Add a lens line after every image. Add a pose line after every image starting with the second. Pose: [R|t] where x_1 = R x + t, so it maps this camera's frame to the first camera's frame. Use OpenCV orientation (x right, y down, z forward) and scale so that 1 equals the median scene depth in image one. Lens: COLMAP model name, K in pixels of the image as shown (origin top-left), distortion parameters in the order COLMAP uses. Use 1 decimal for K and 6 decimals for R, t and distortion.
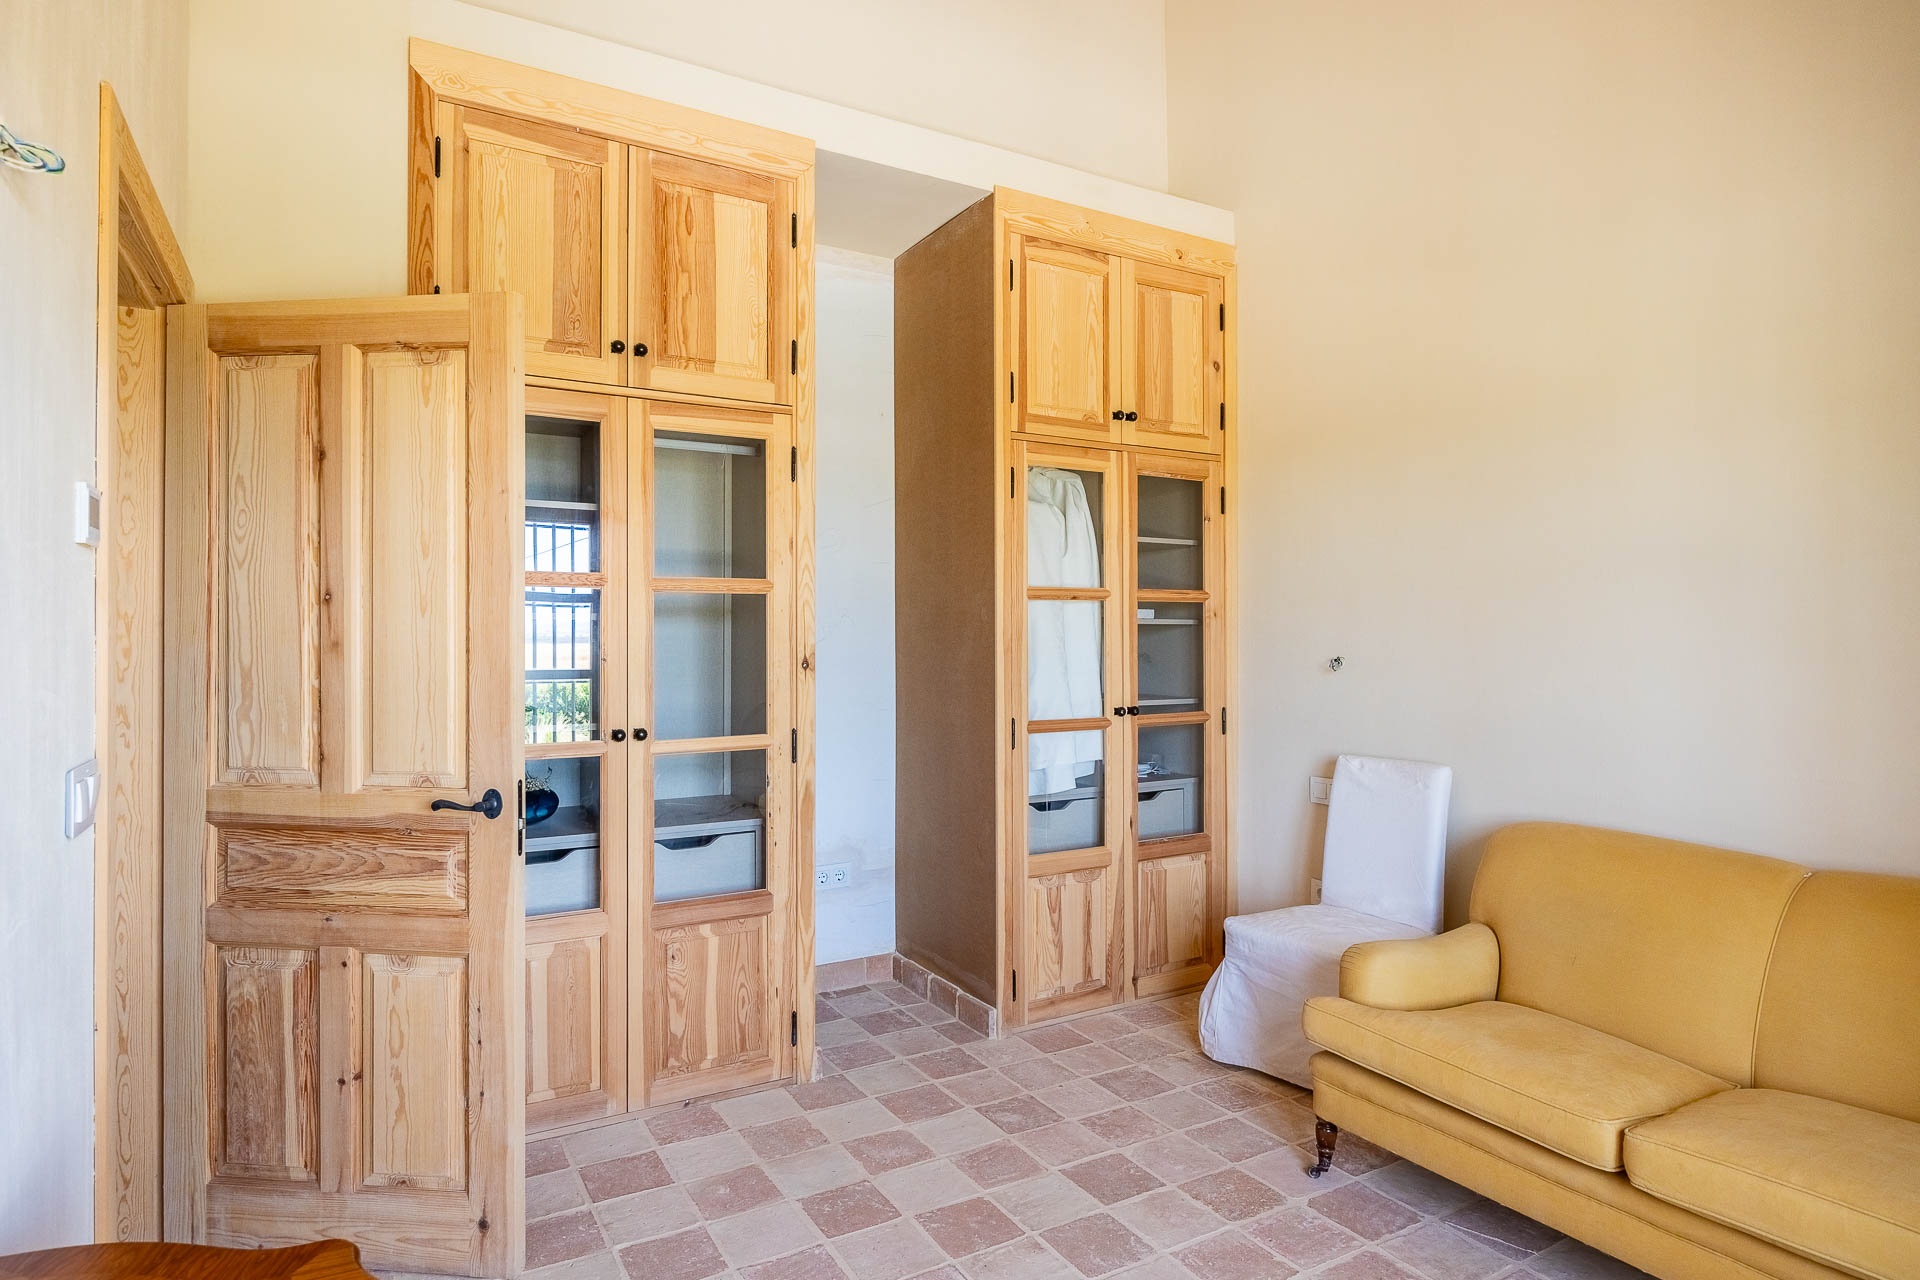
lens RADIAL K [[1078.2, 0, 963.5], [0, 1078.2, 639.4], [0, 0, 1]] dist [0.000734, -0.000735]
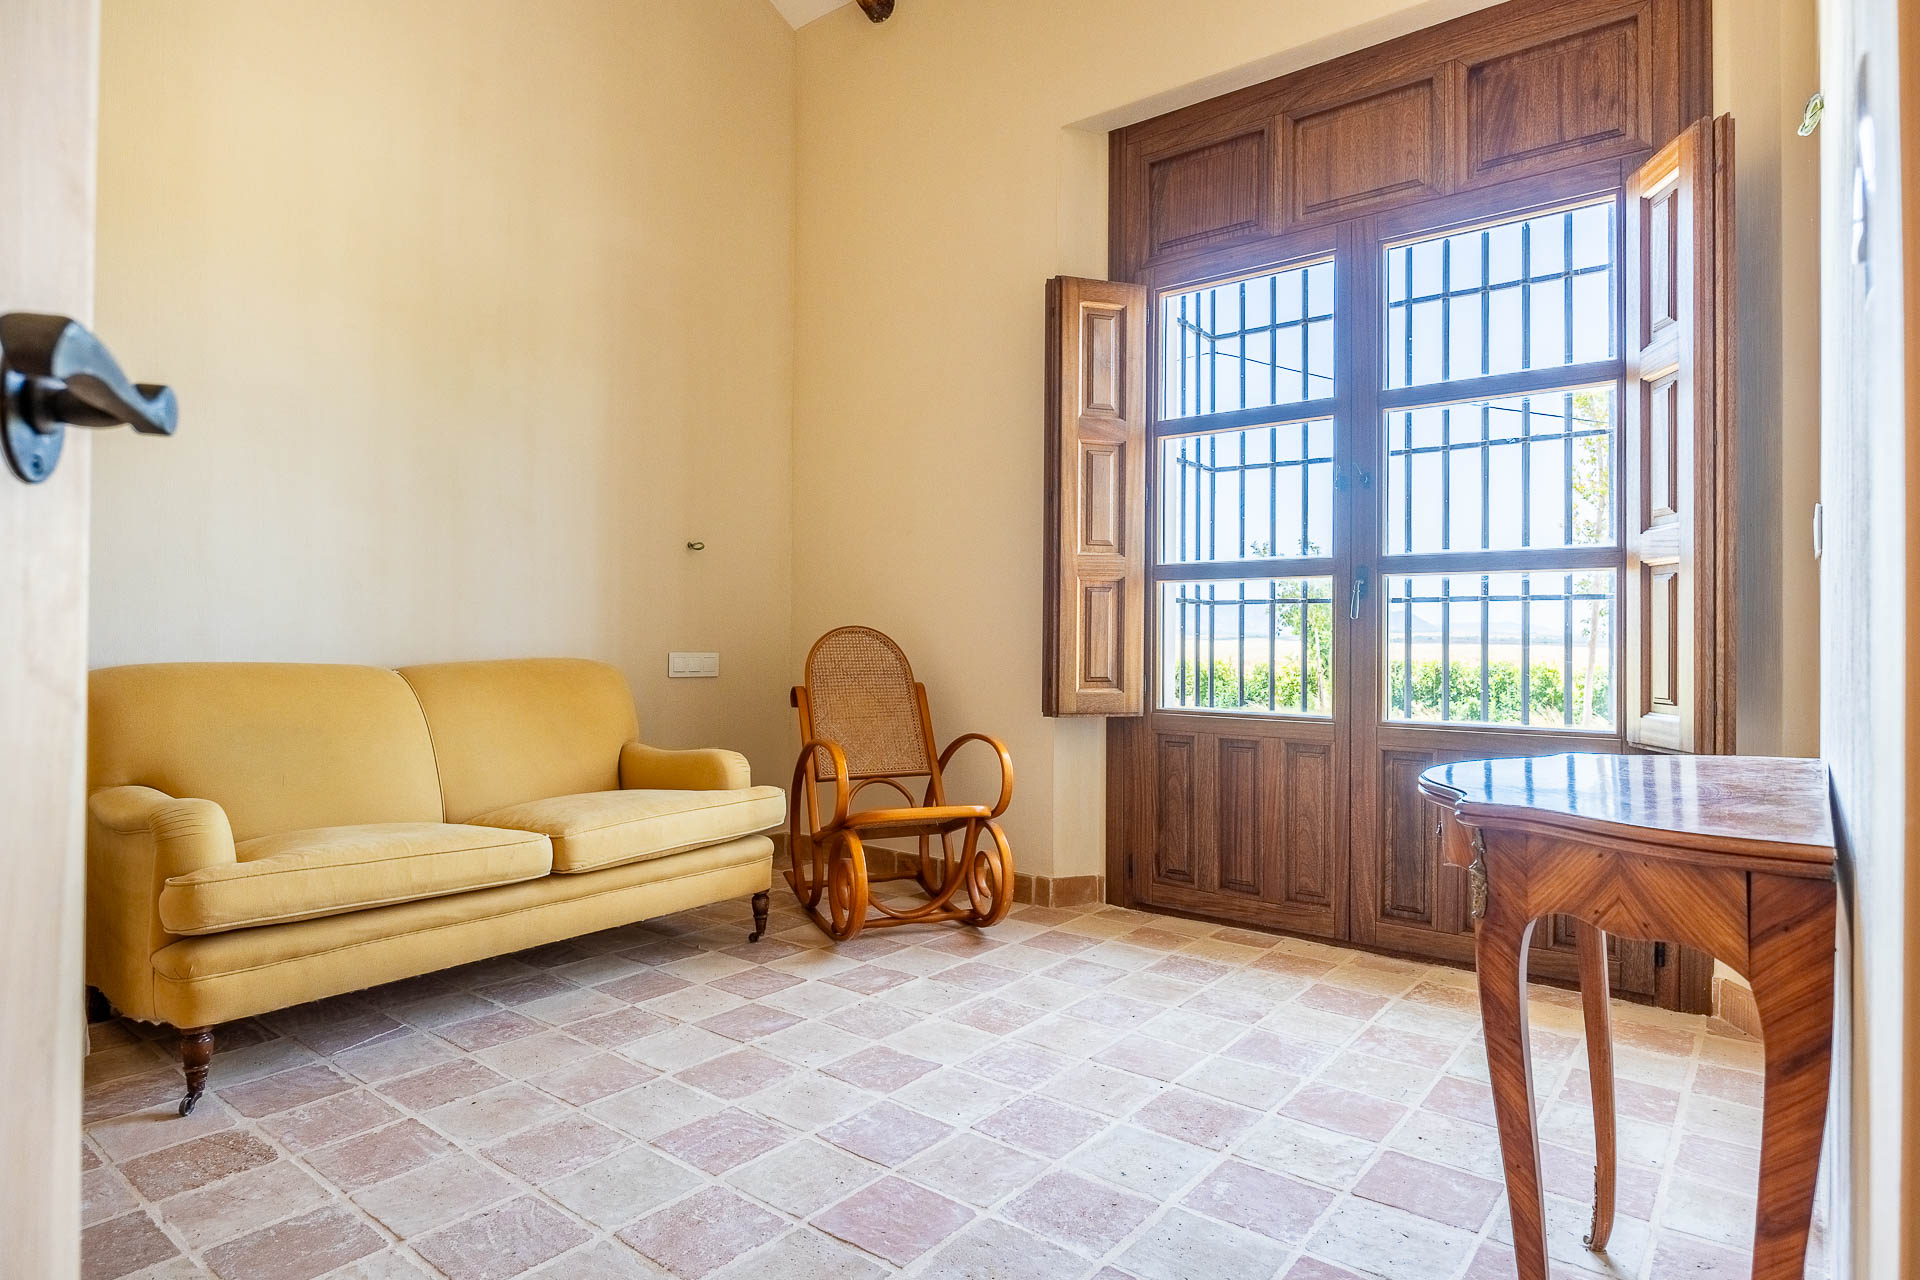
lens RADIAL K [[1078.2, 0, 959.0], [0, 1078.2, 628.7], [0, 0, 1]] dist [0.000734, -0.000735]
pose [[-0.375679, 0.009119, 0.926705, -0.642514], [-0.005253, 0.999915, -0.011969, 0.179934], [-0.926735, -0.009364, -0.375599, 0.863006]]
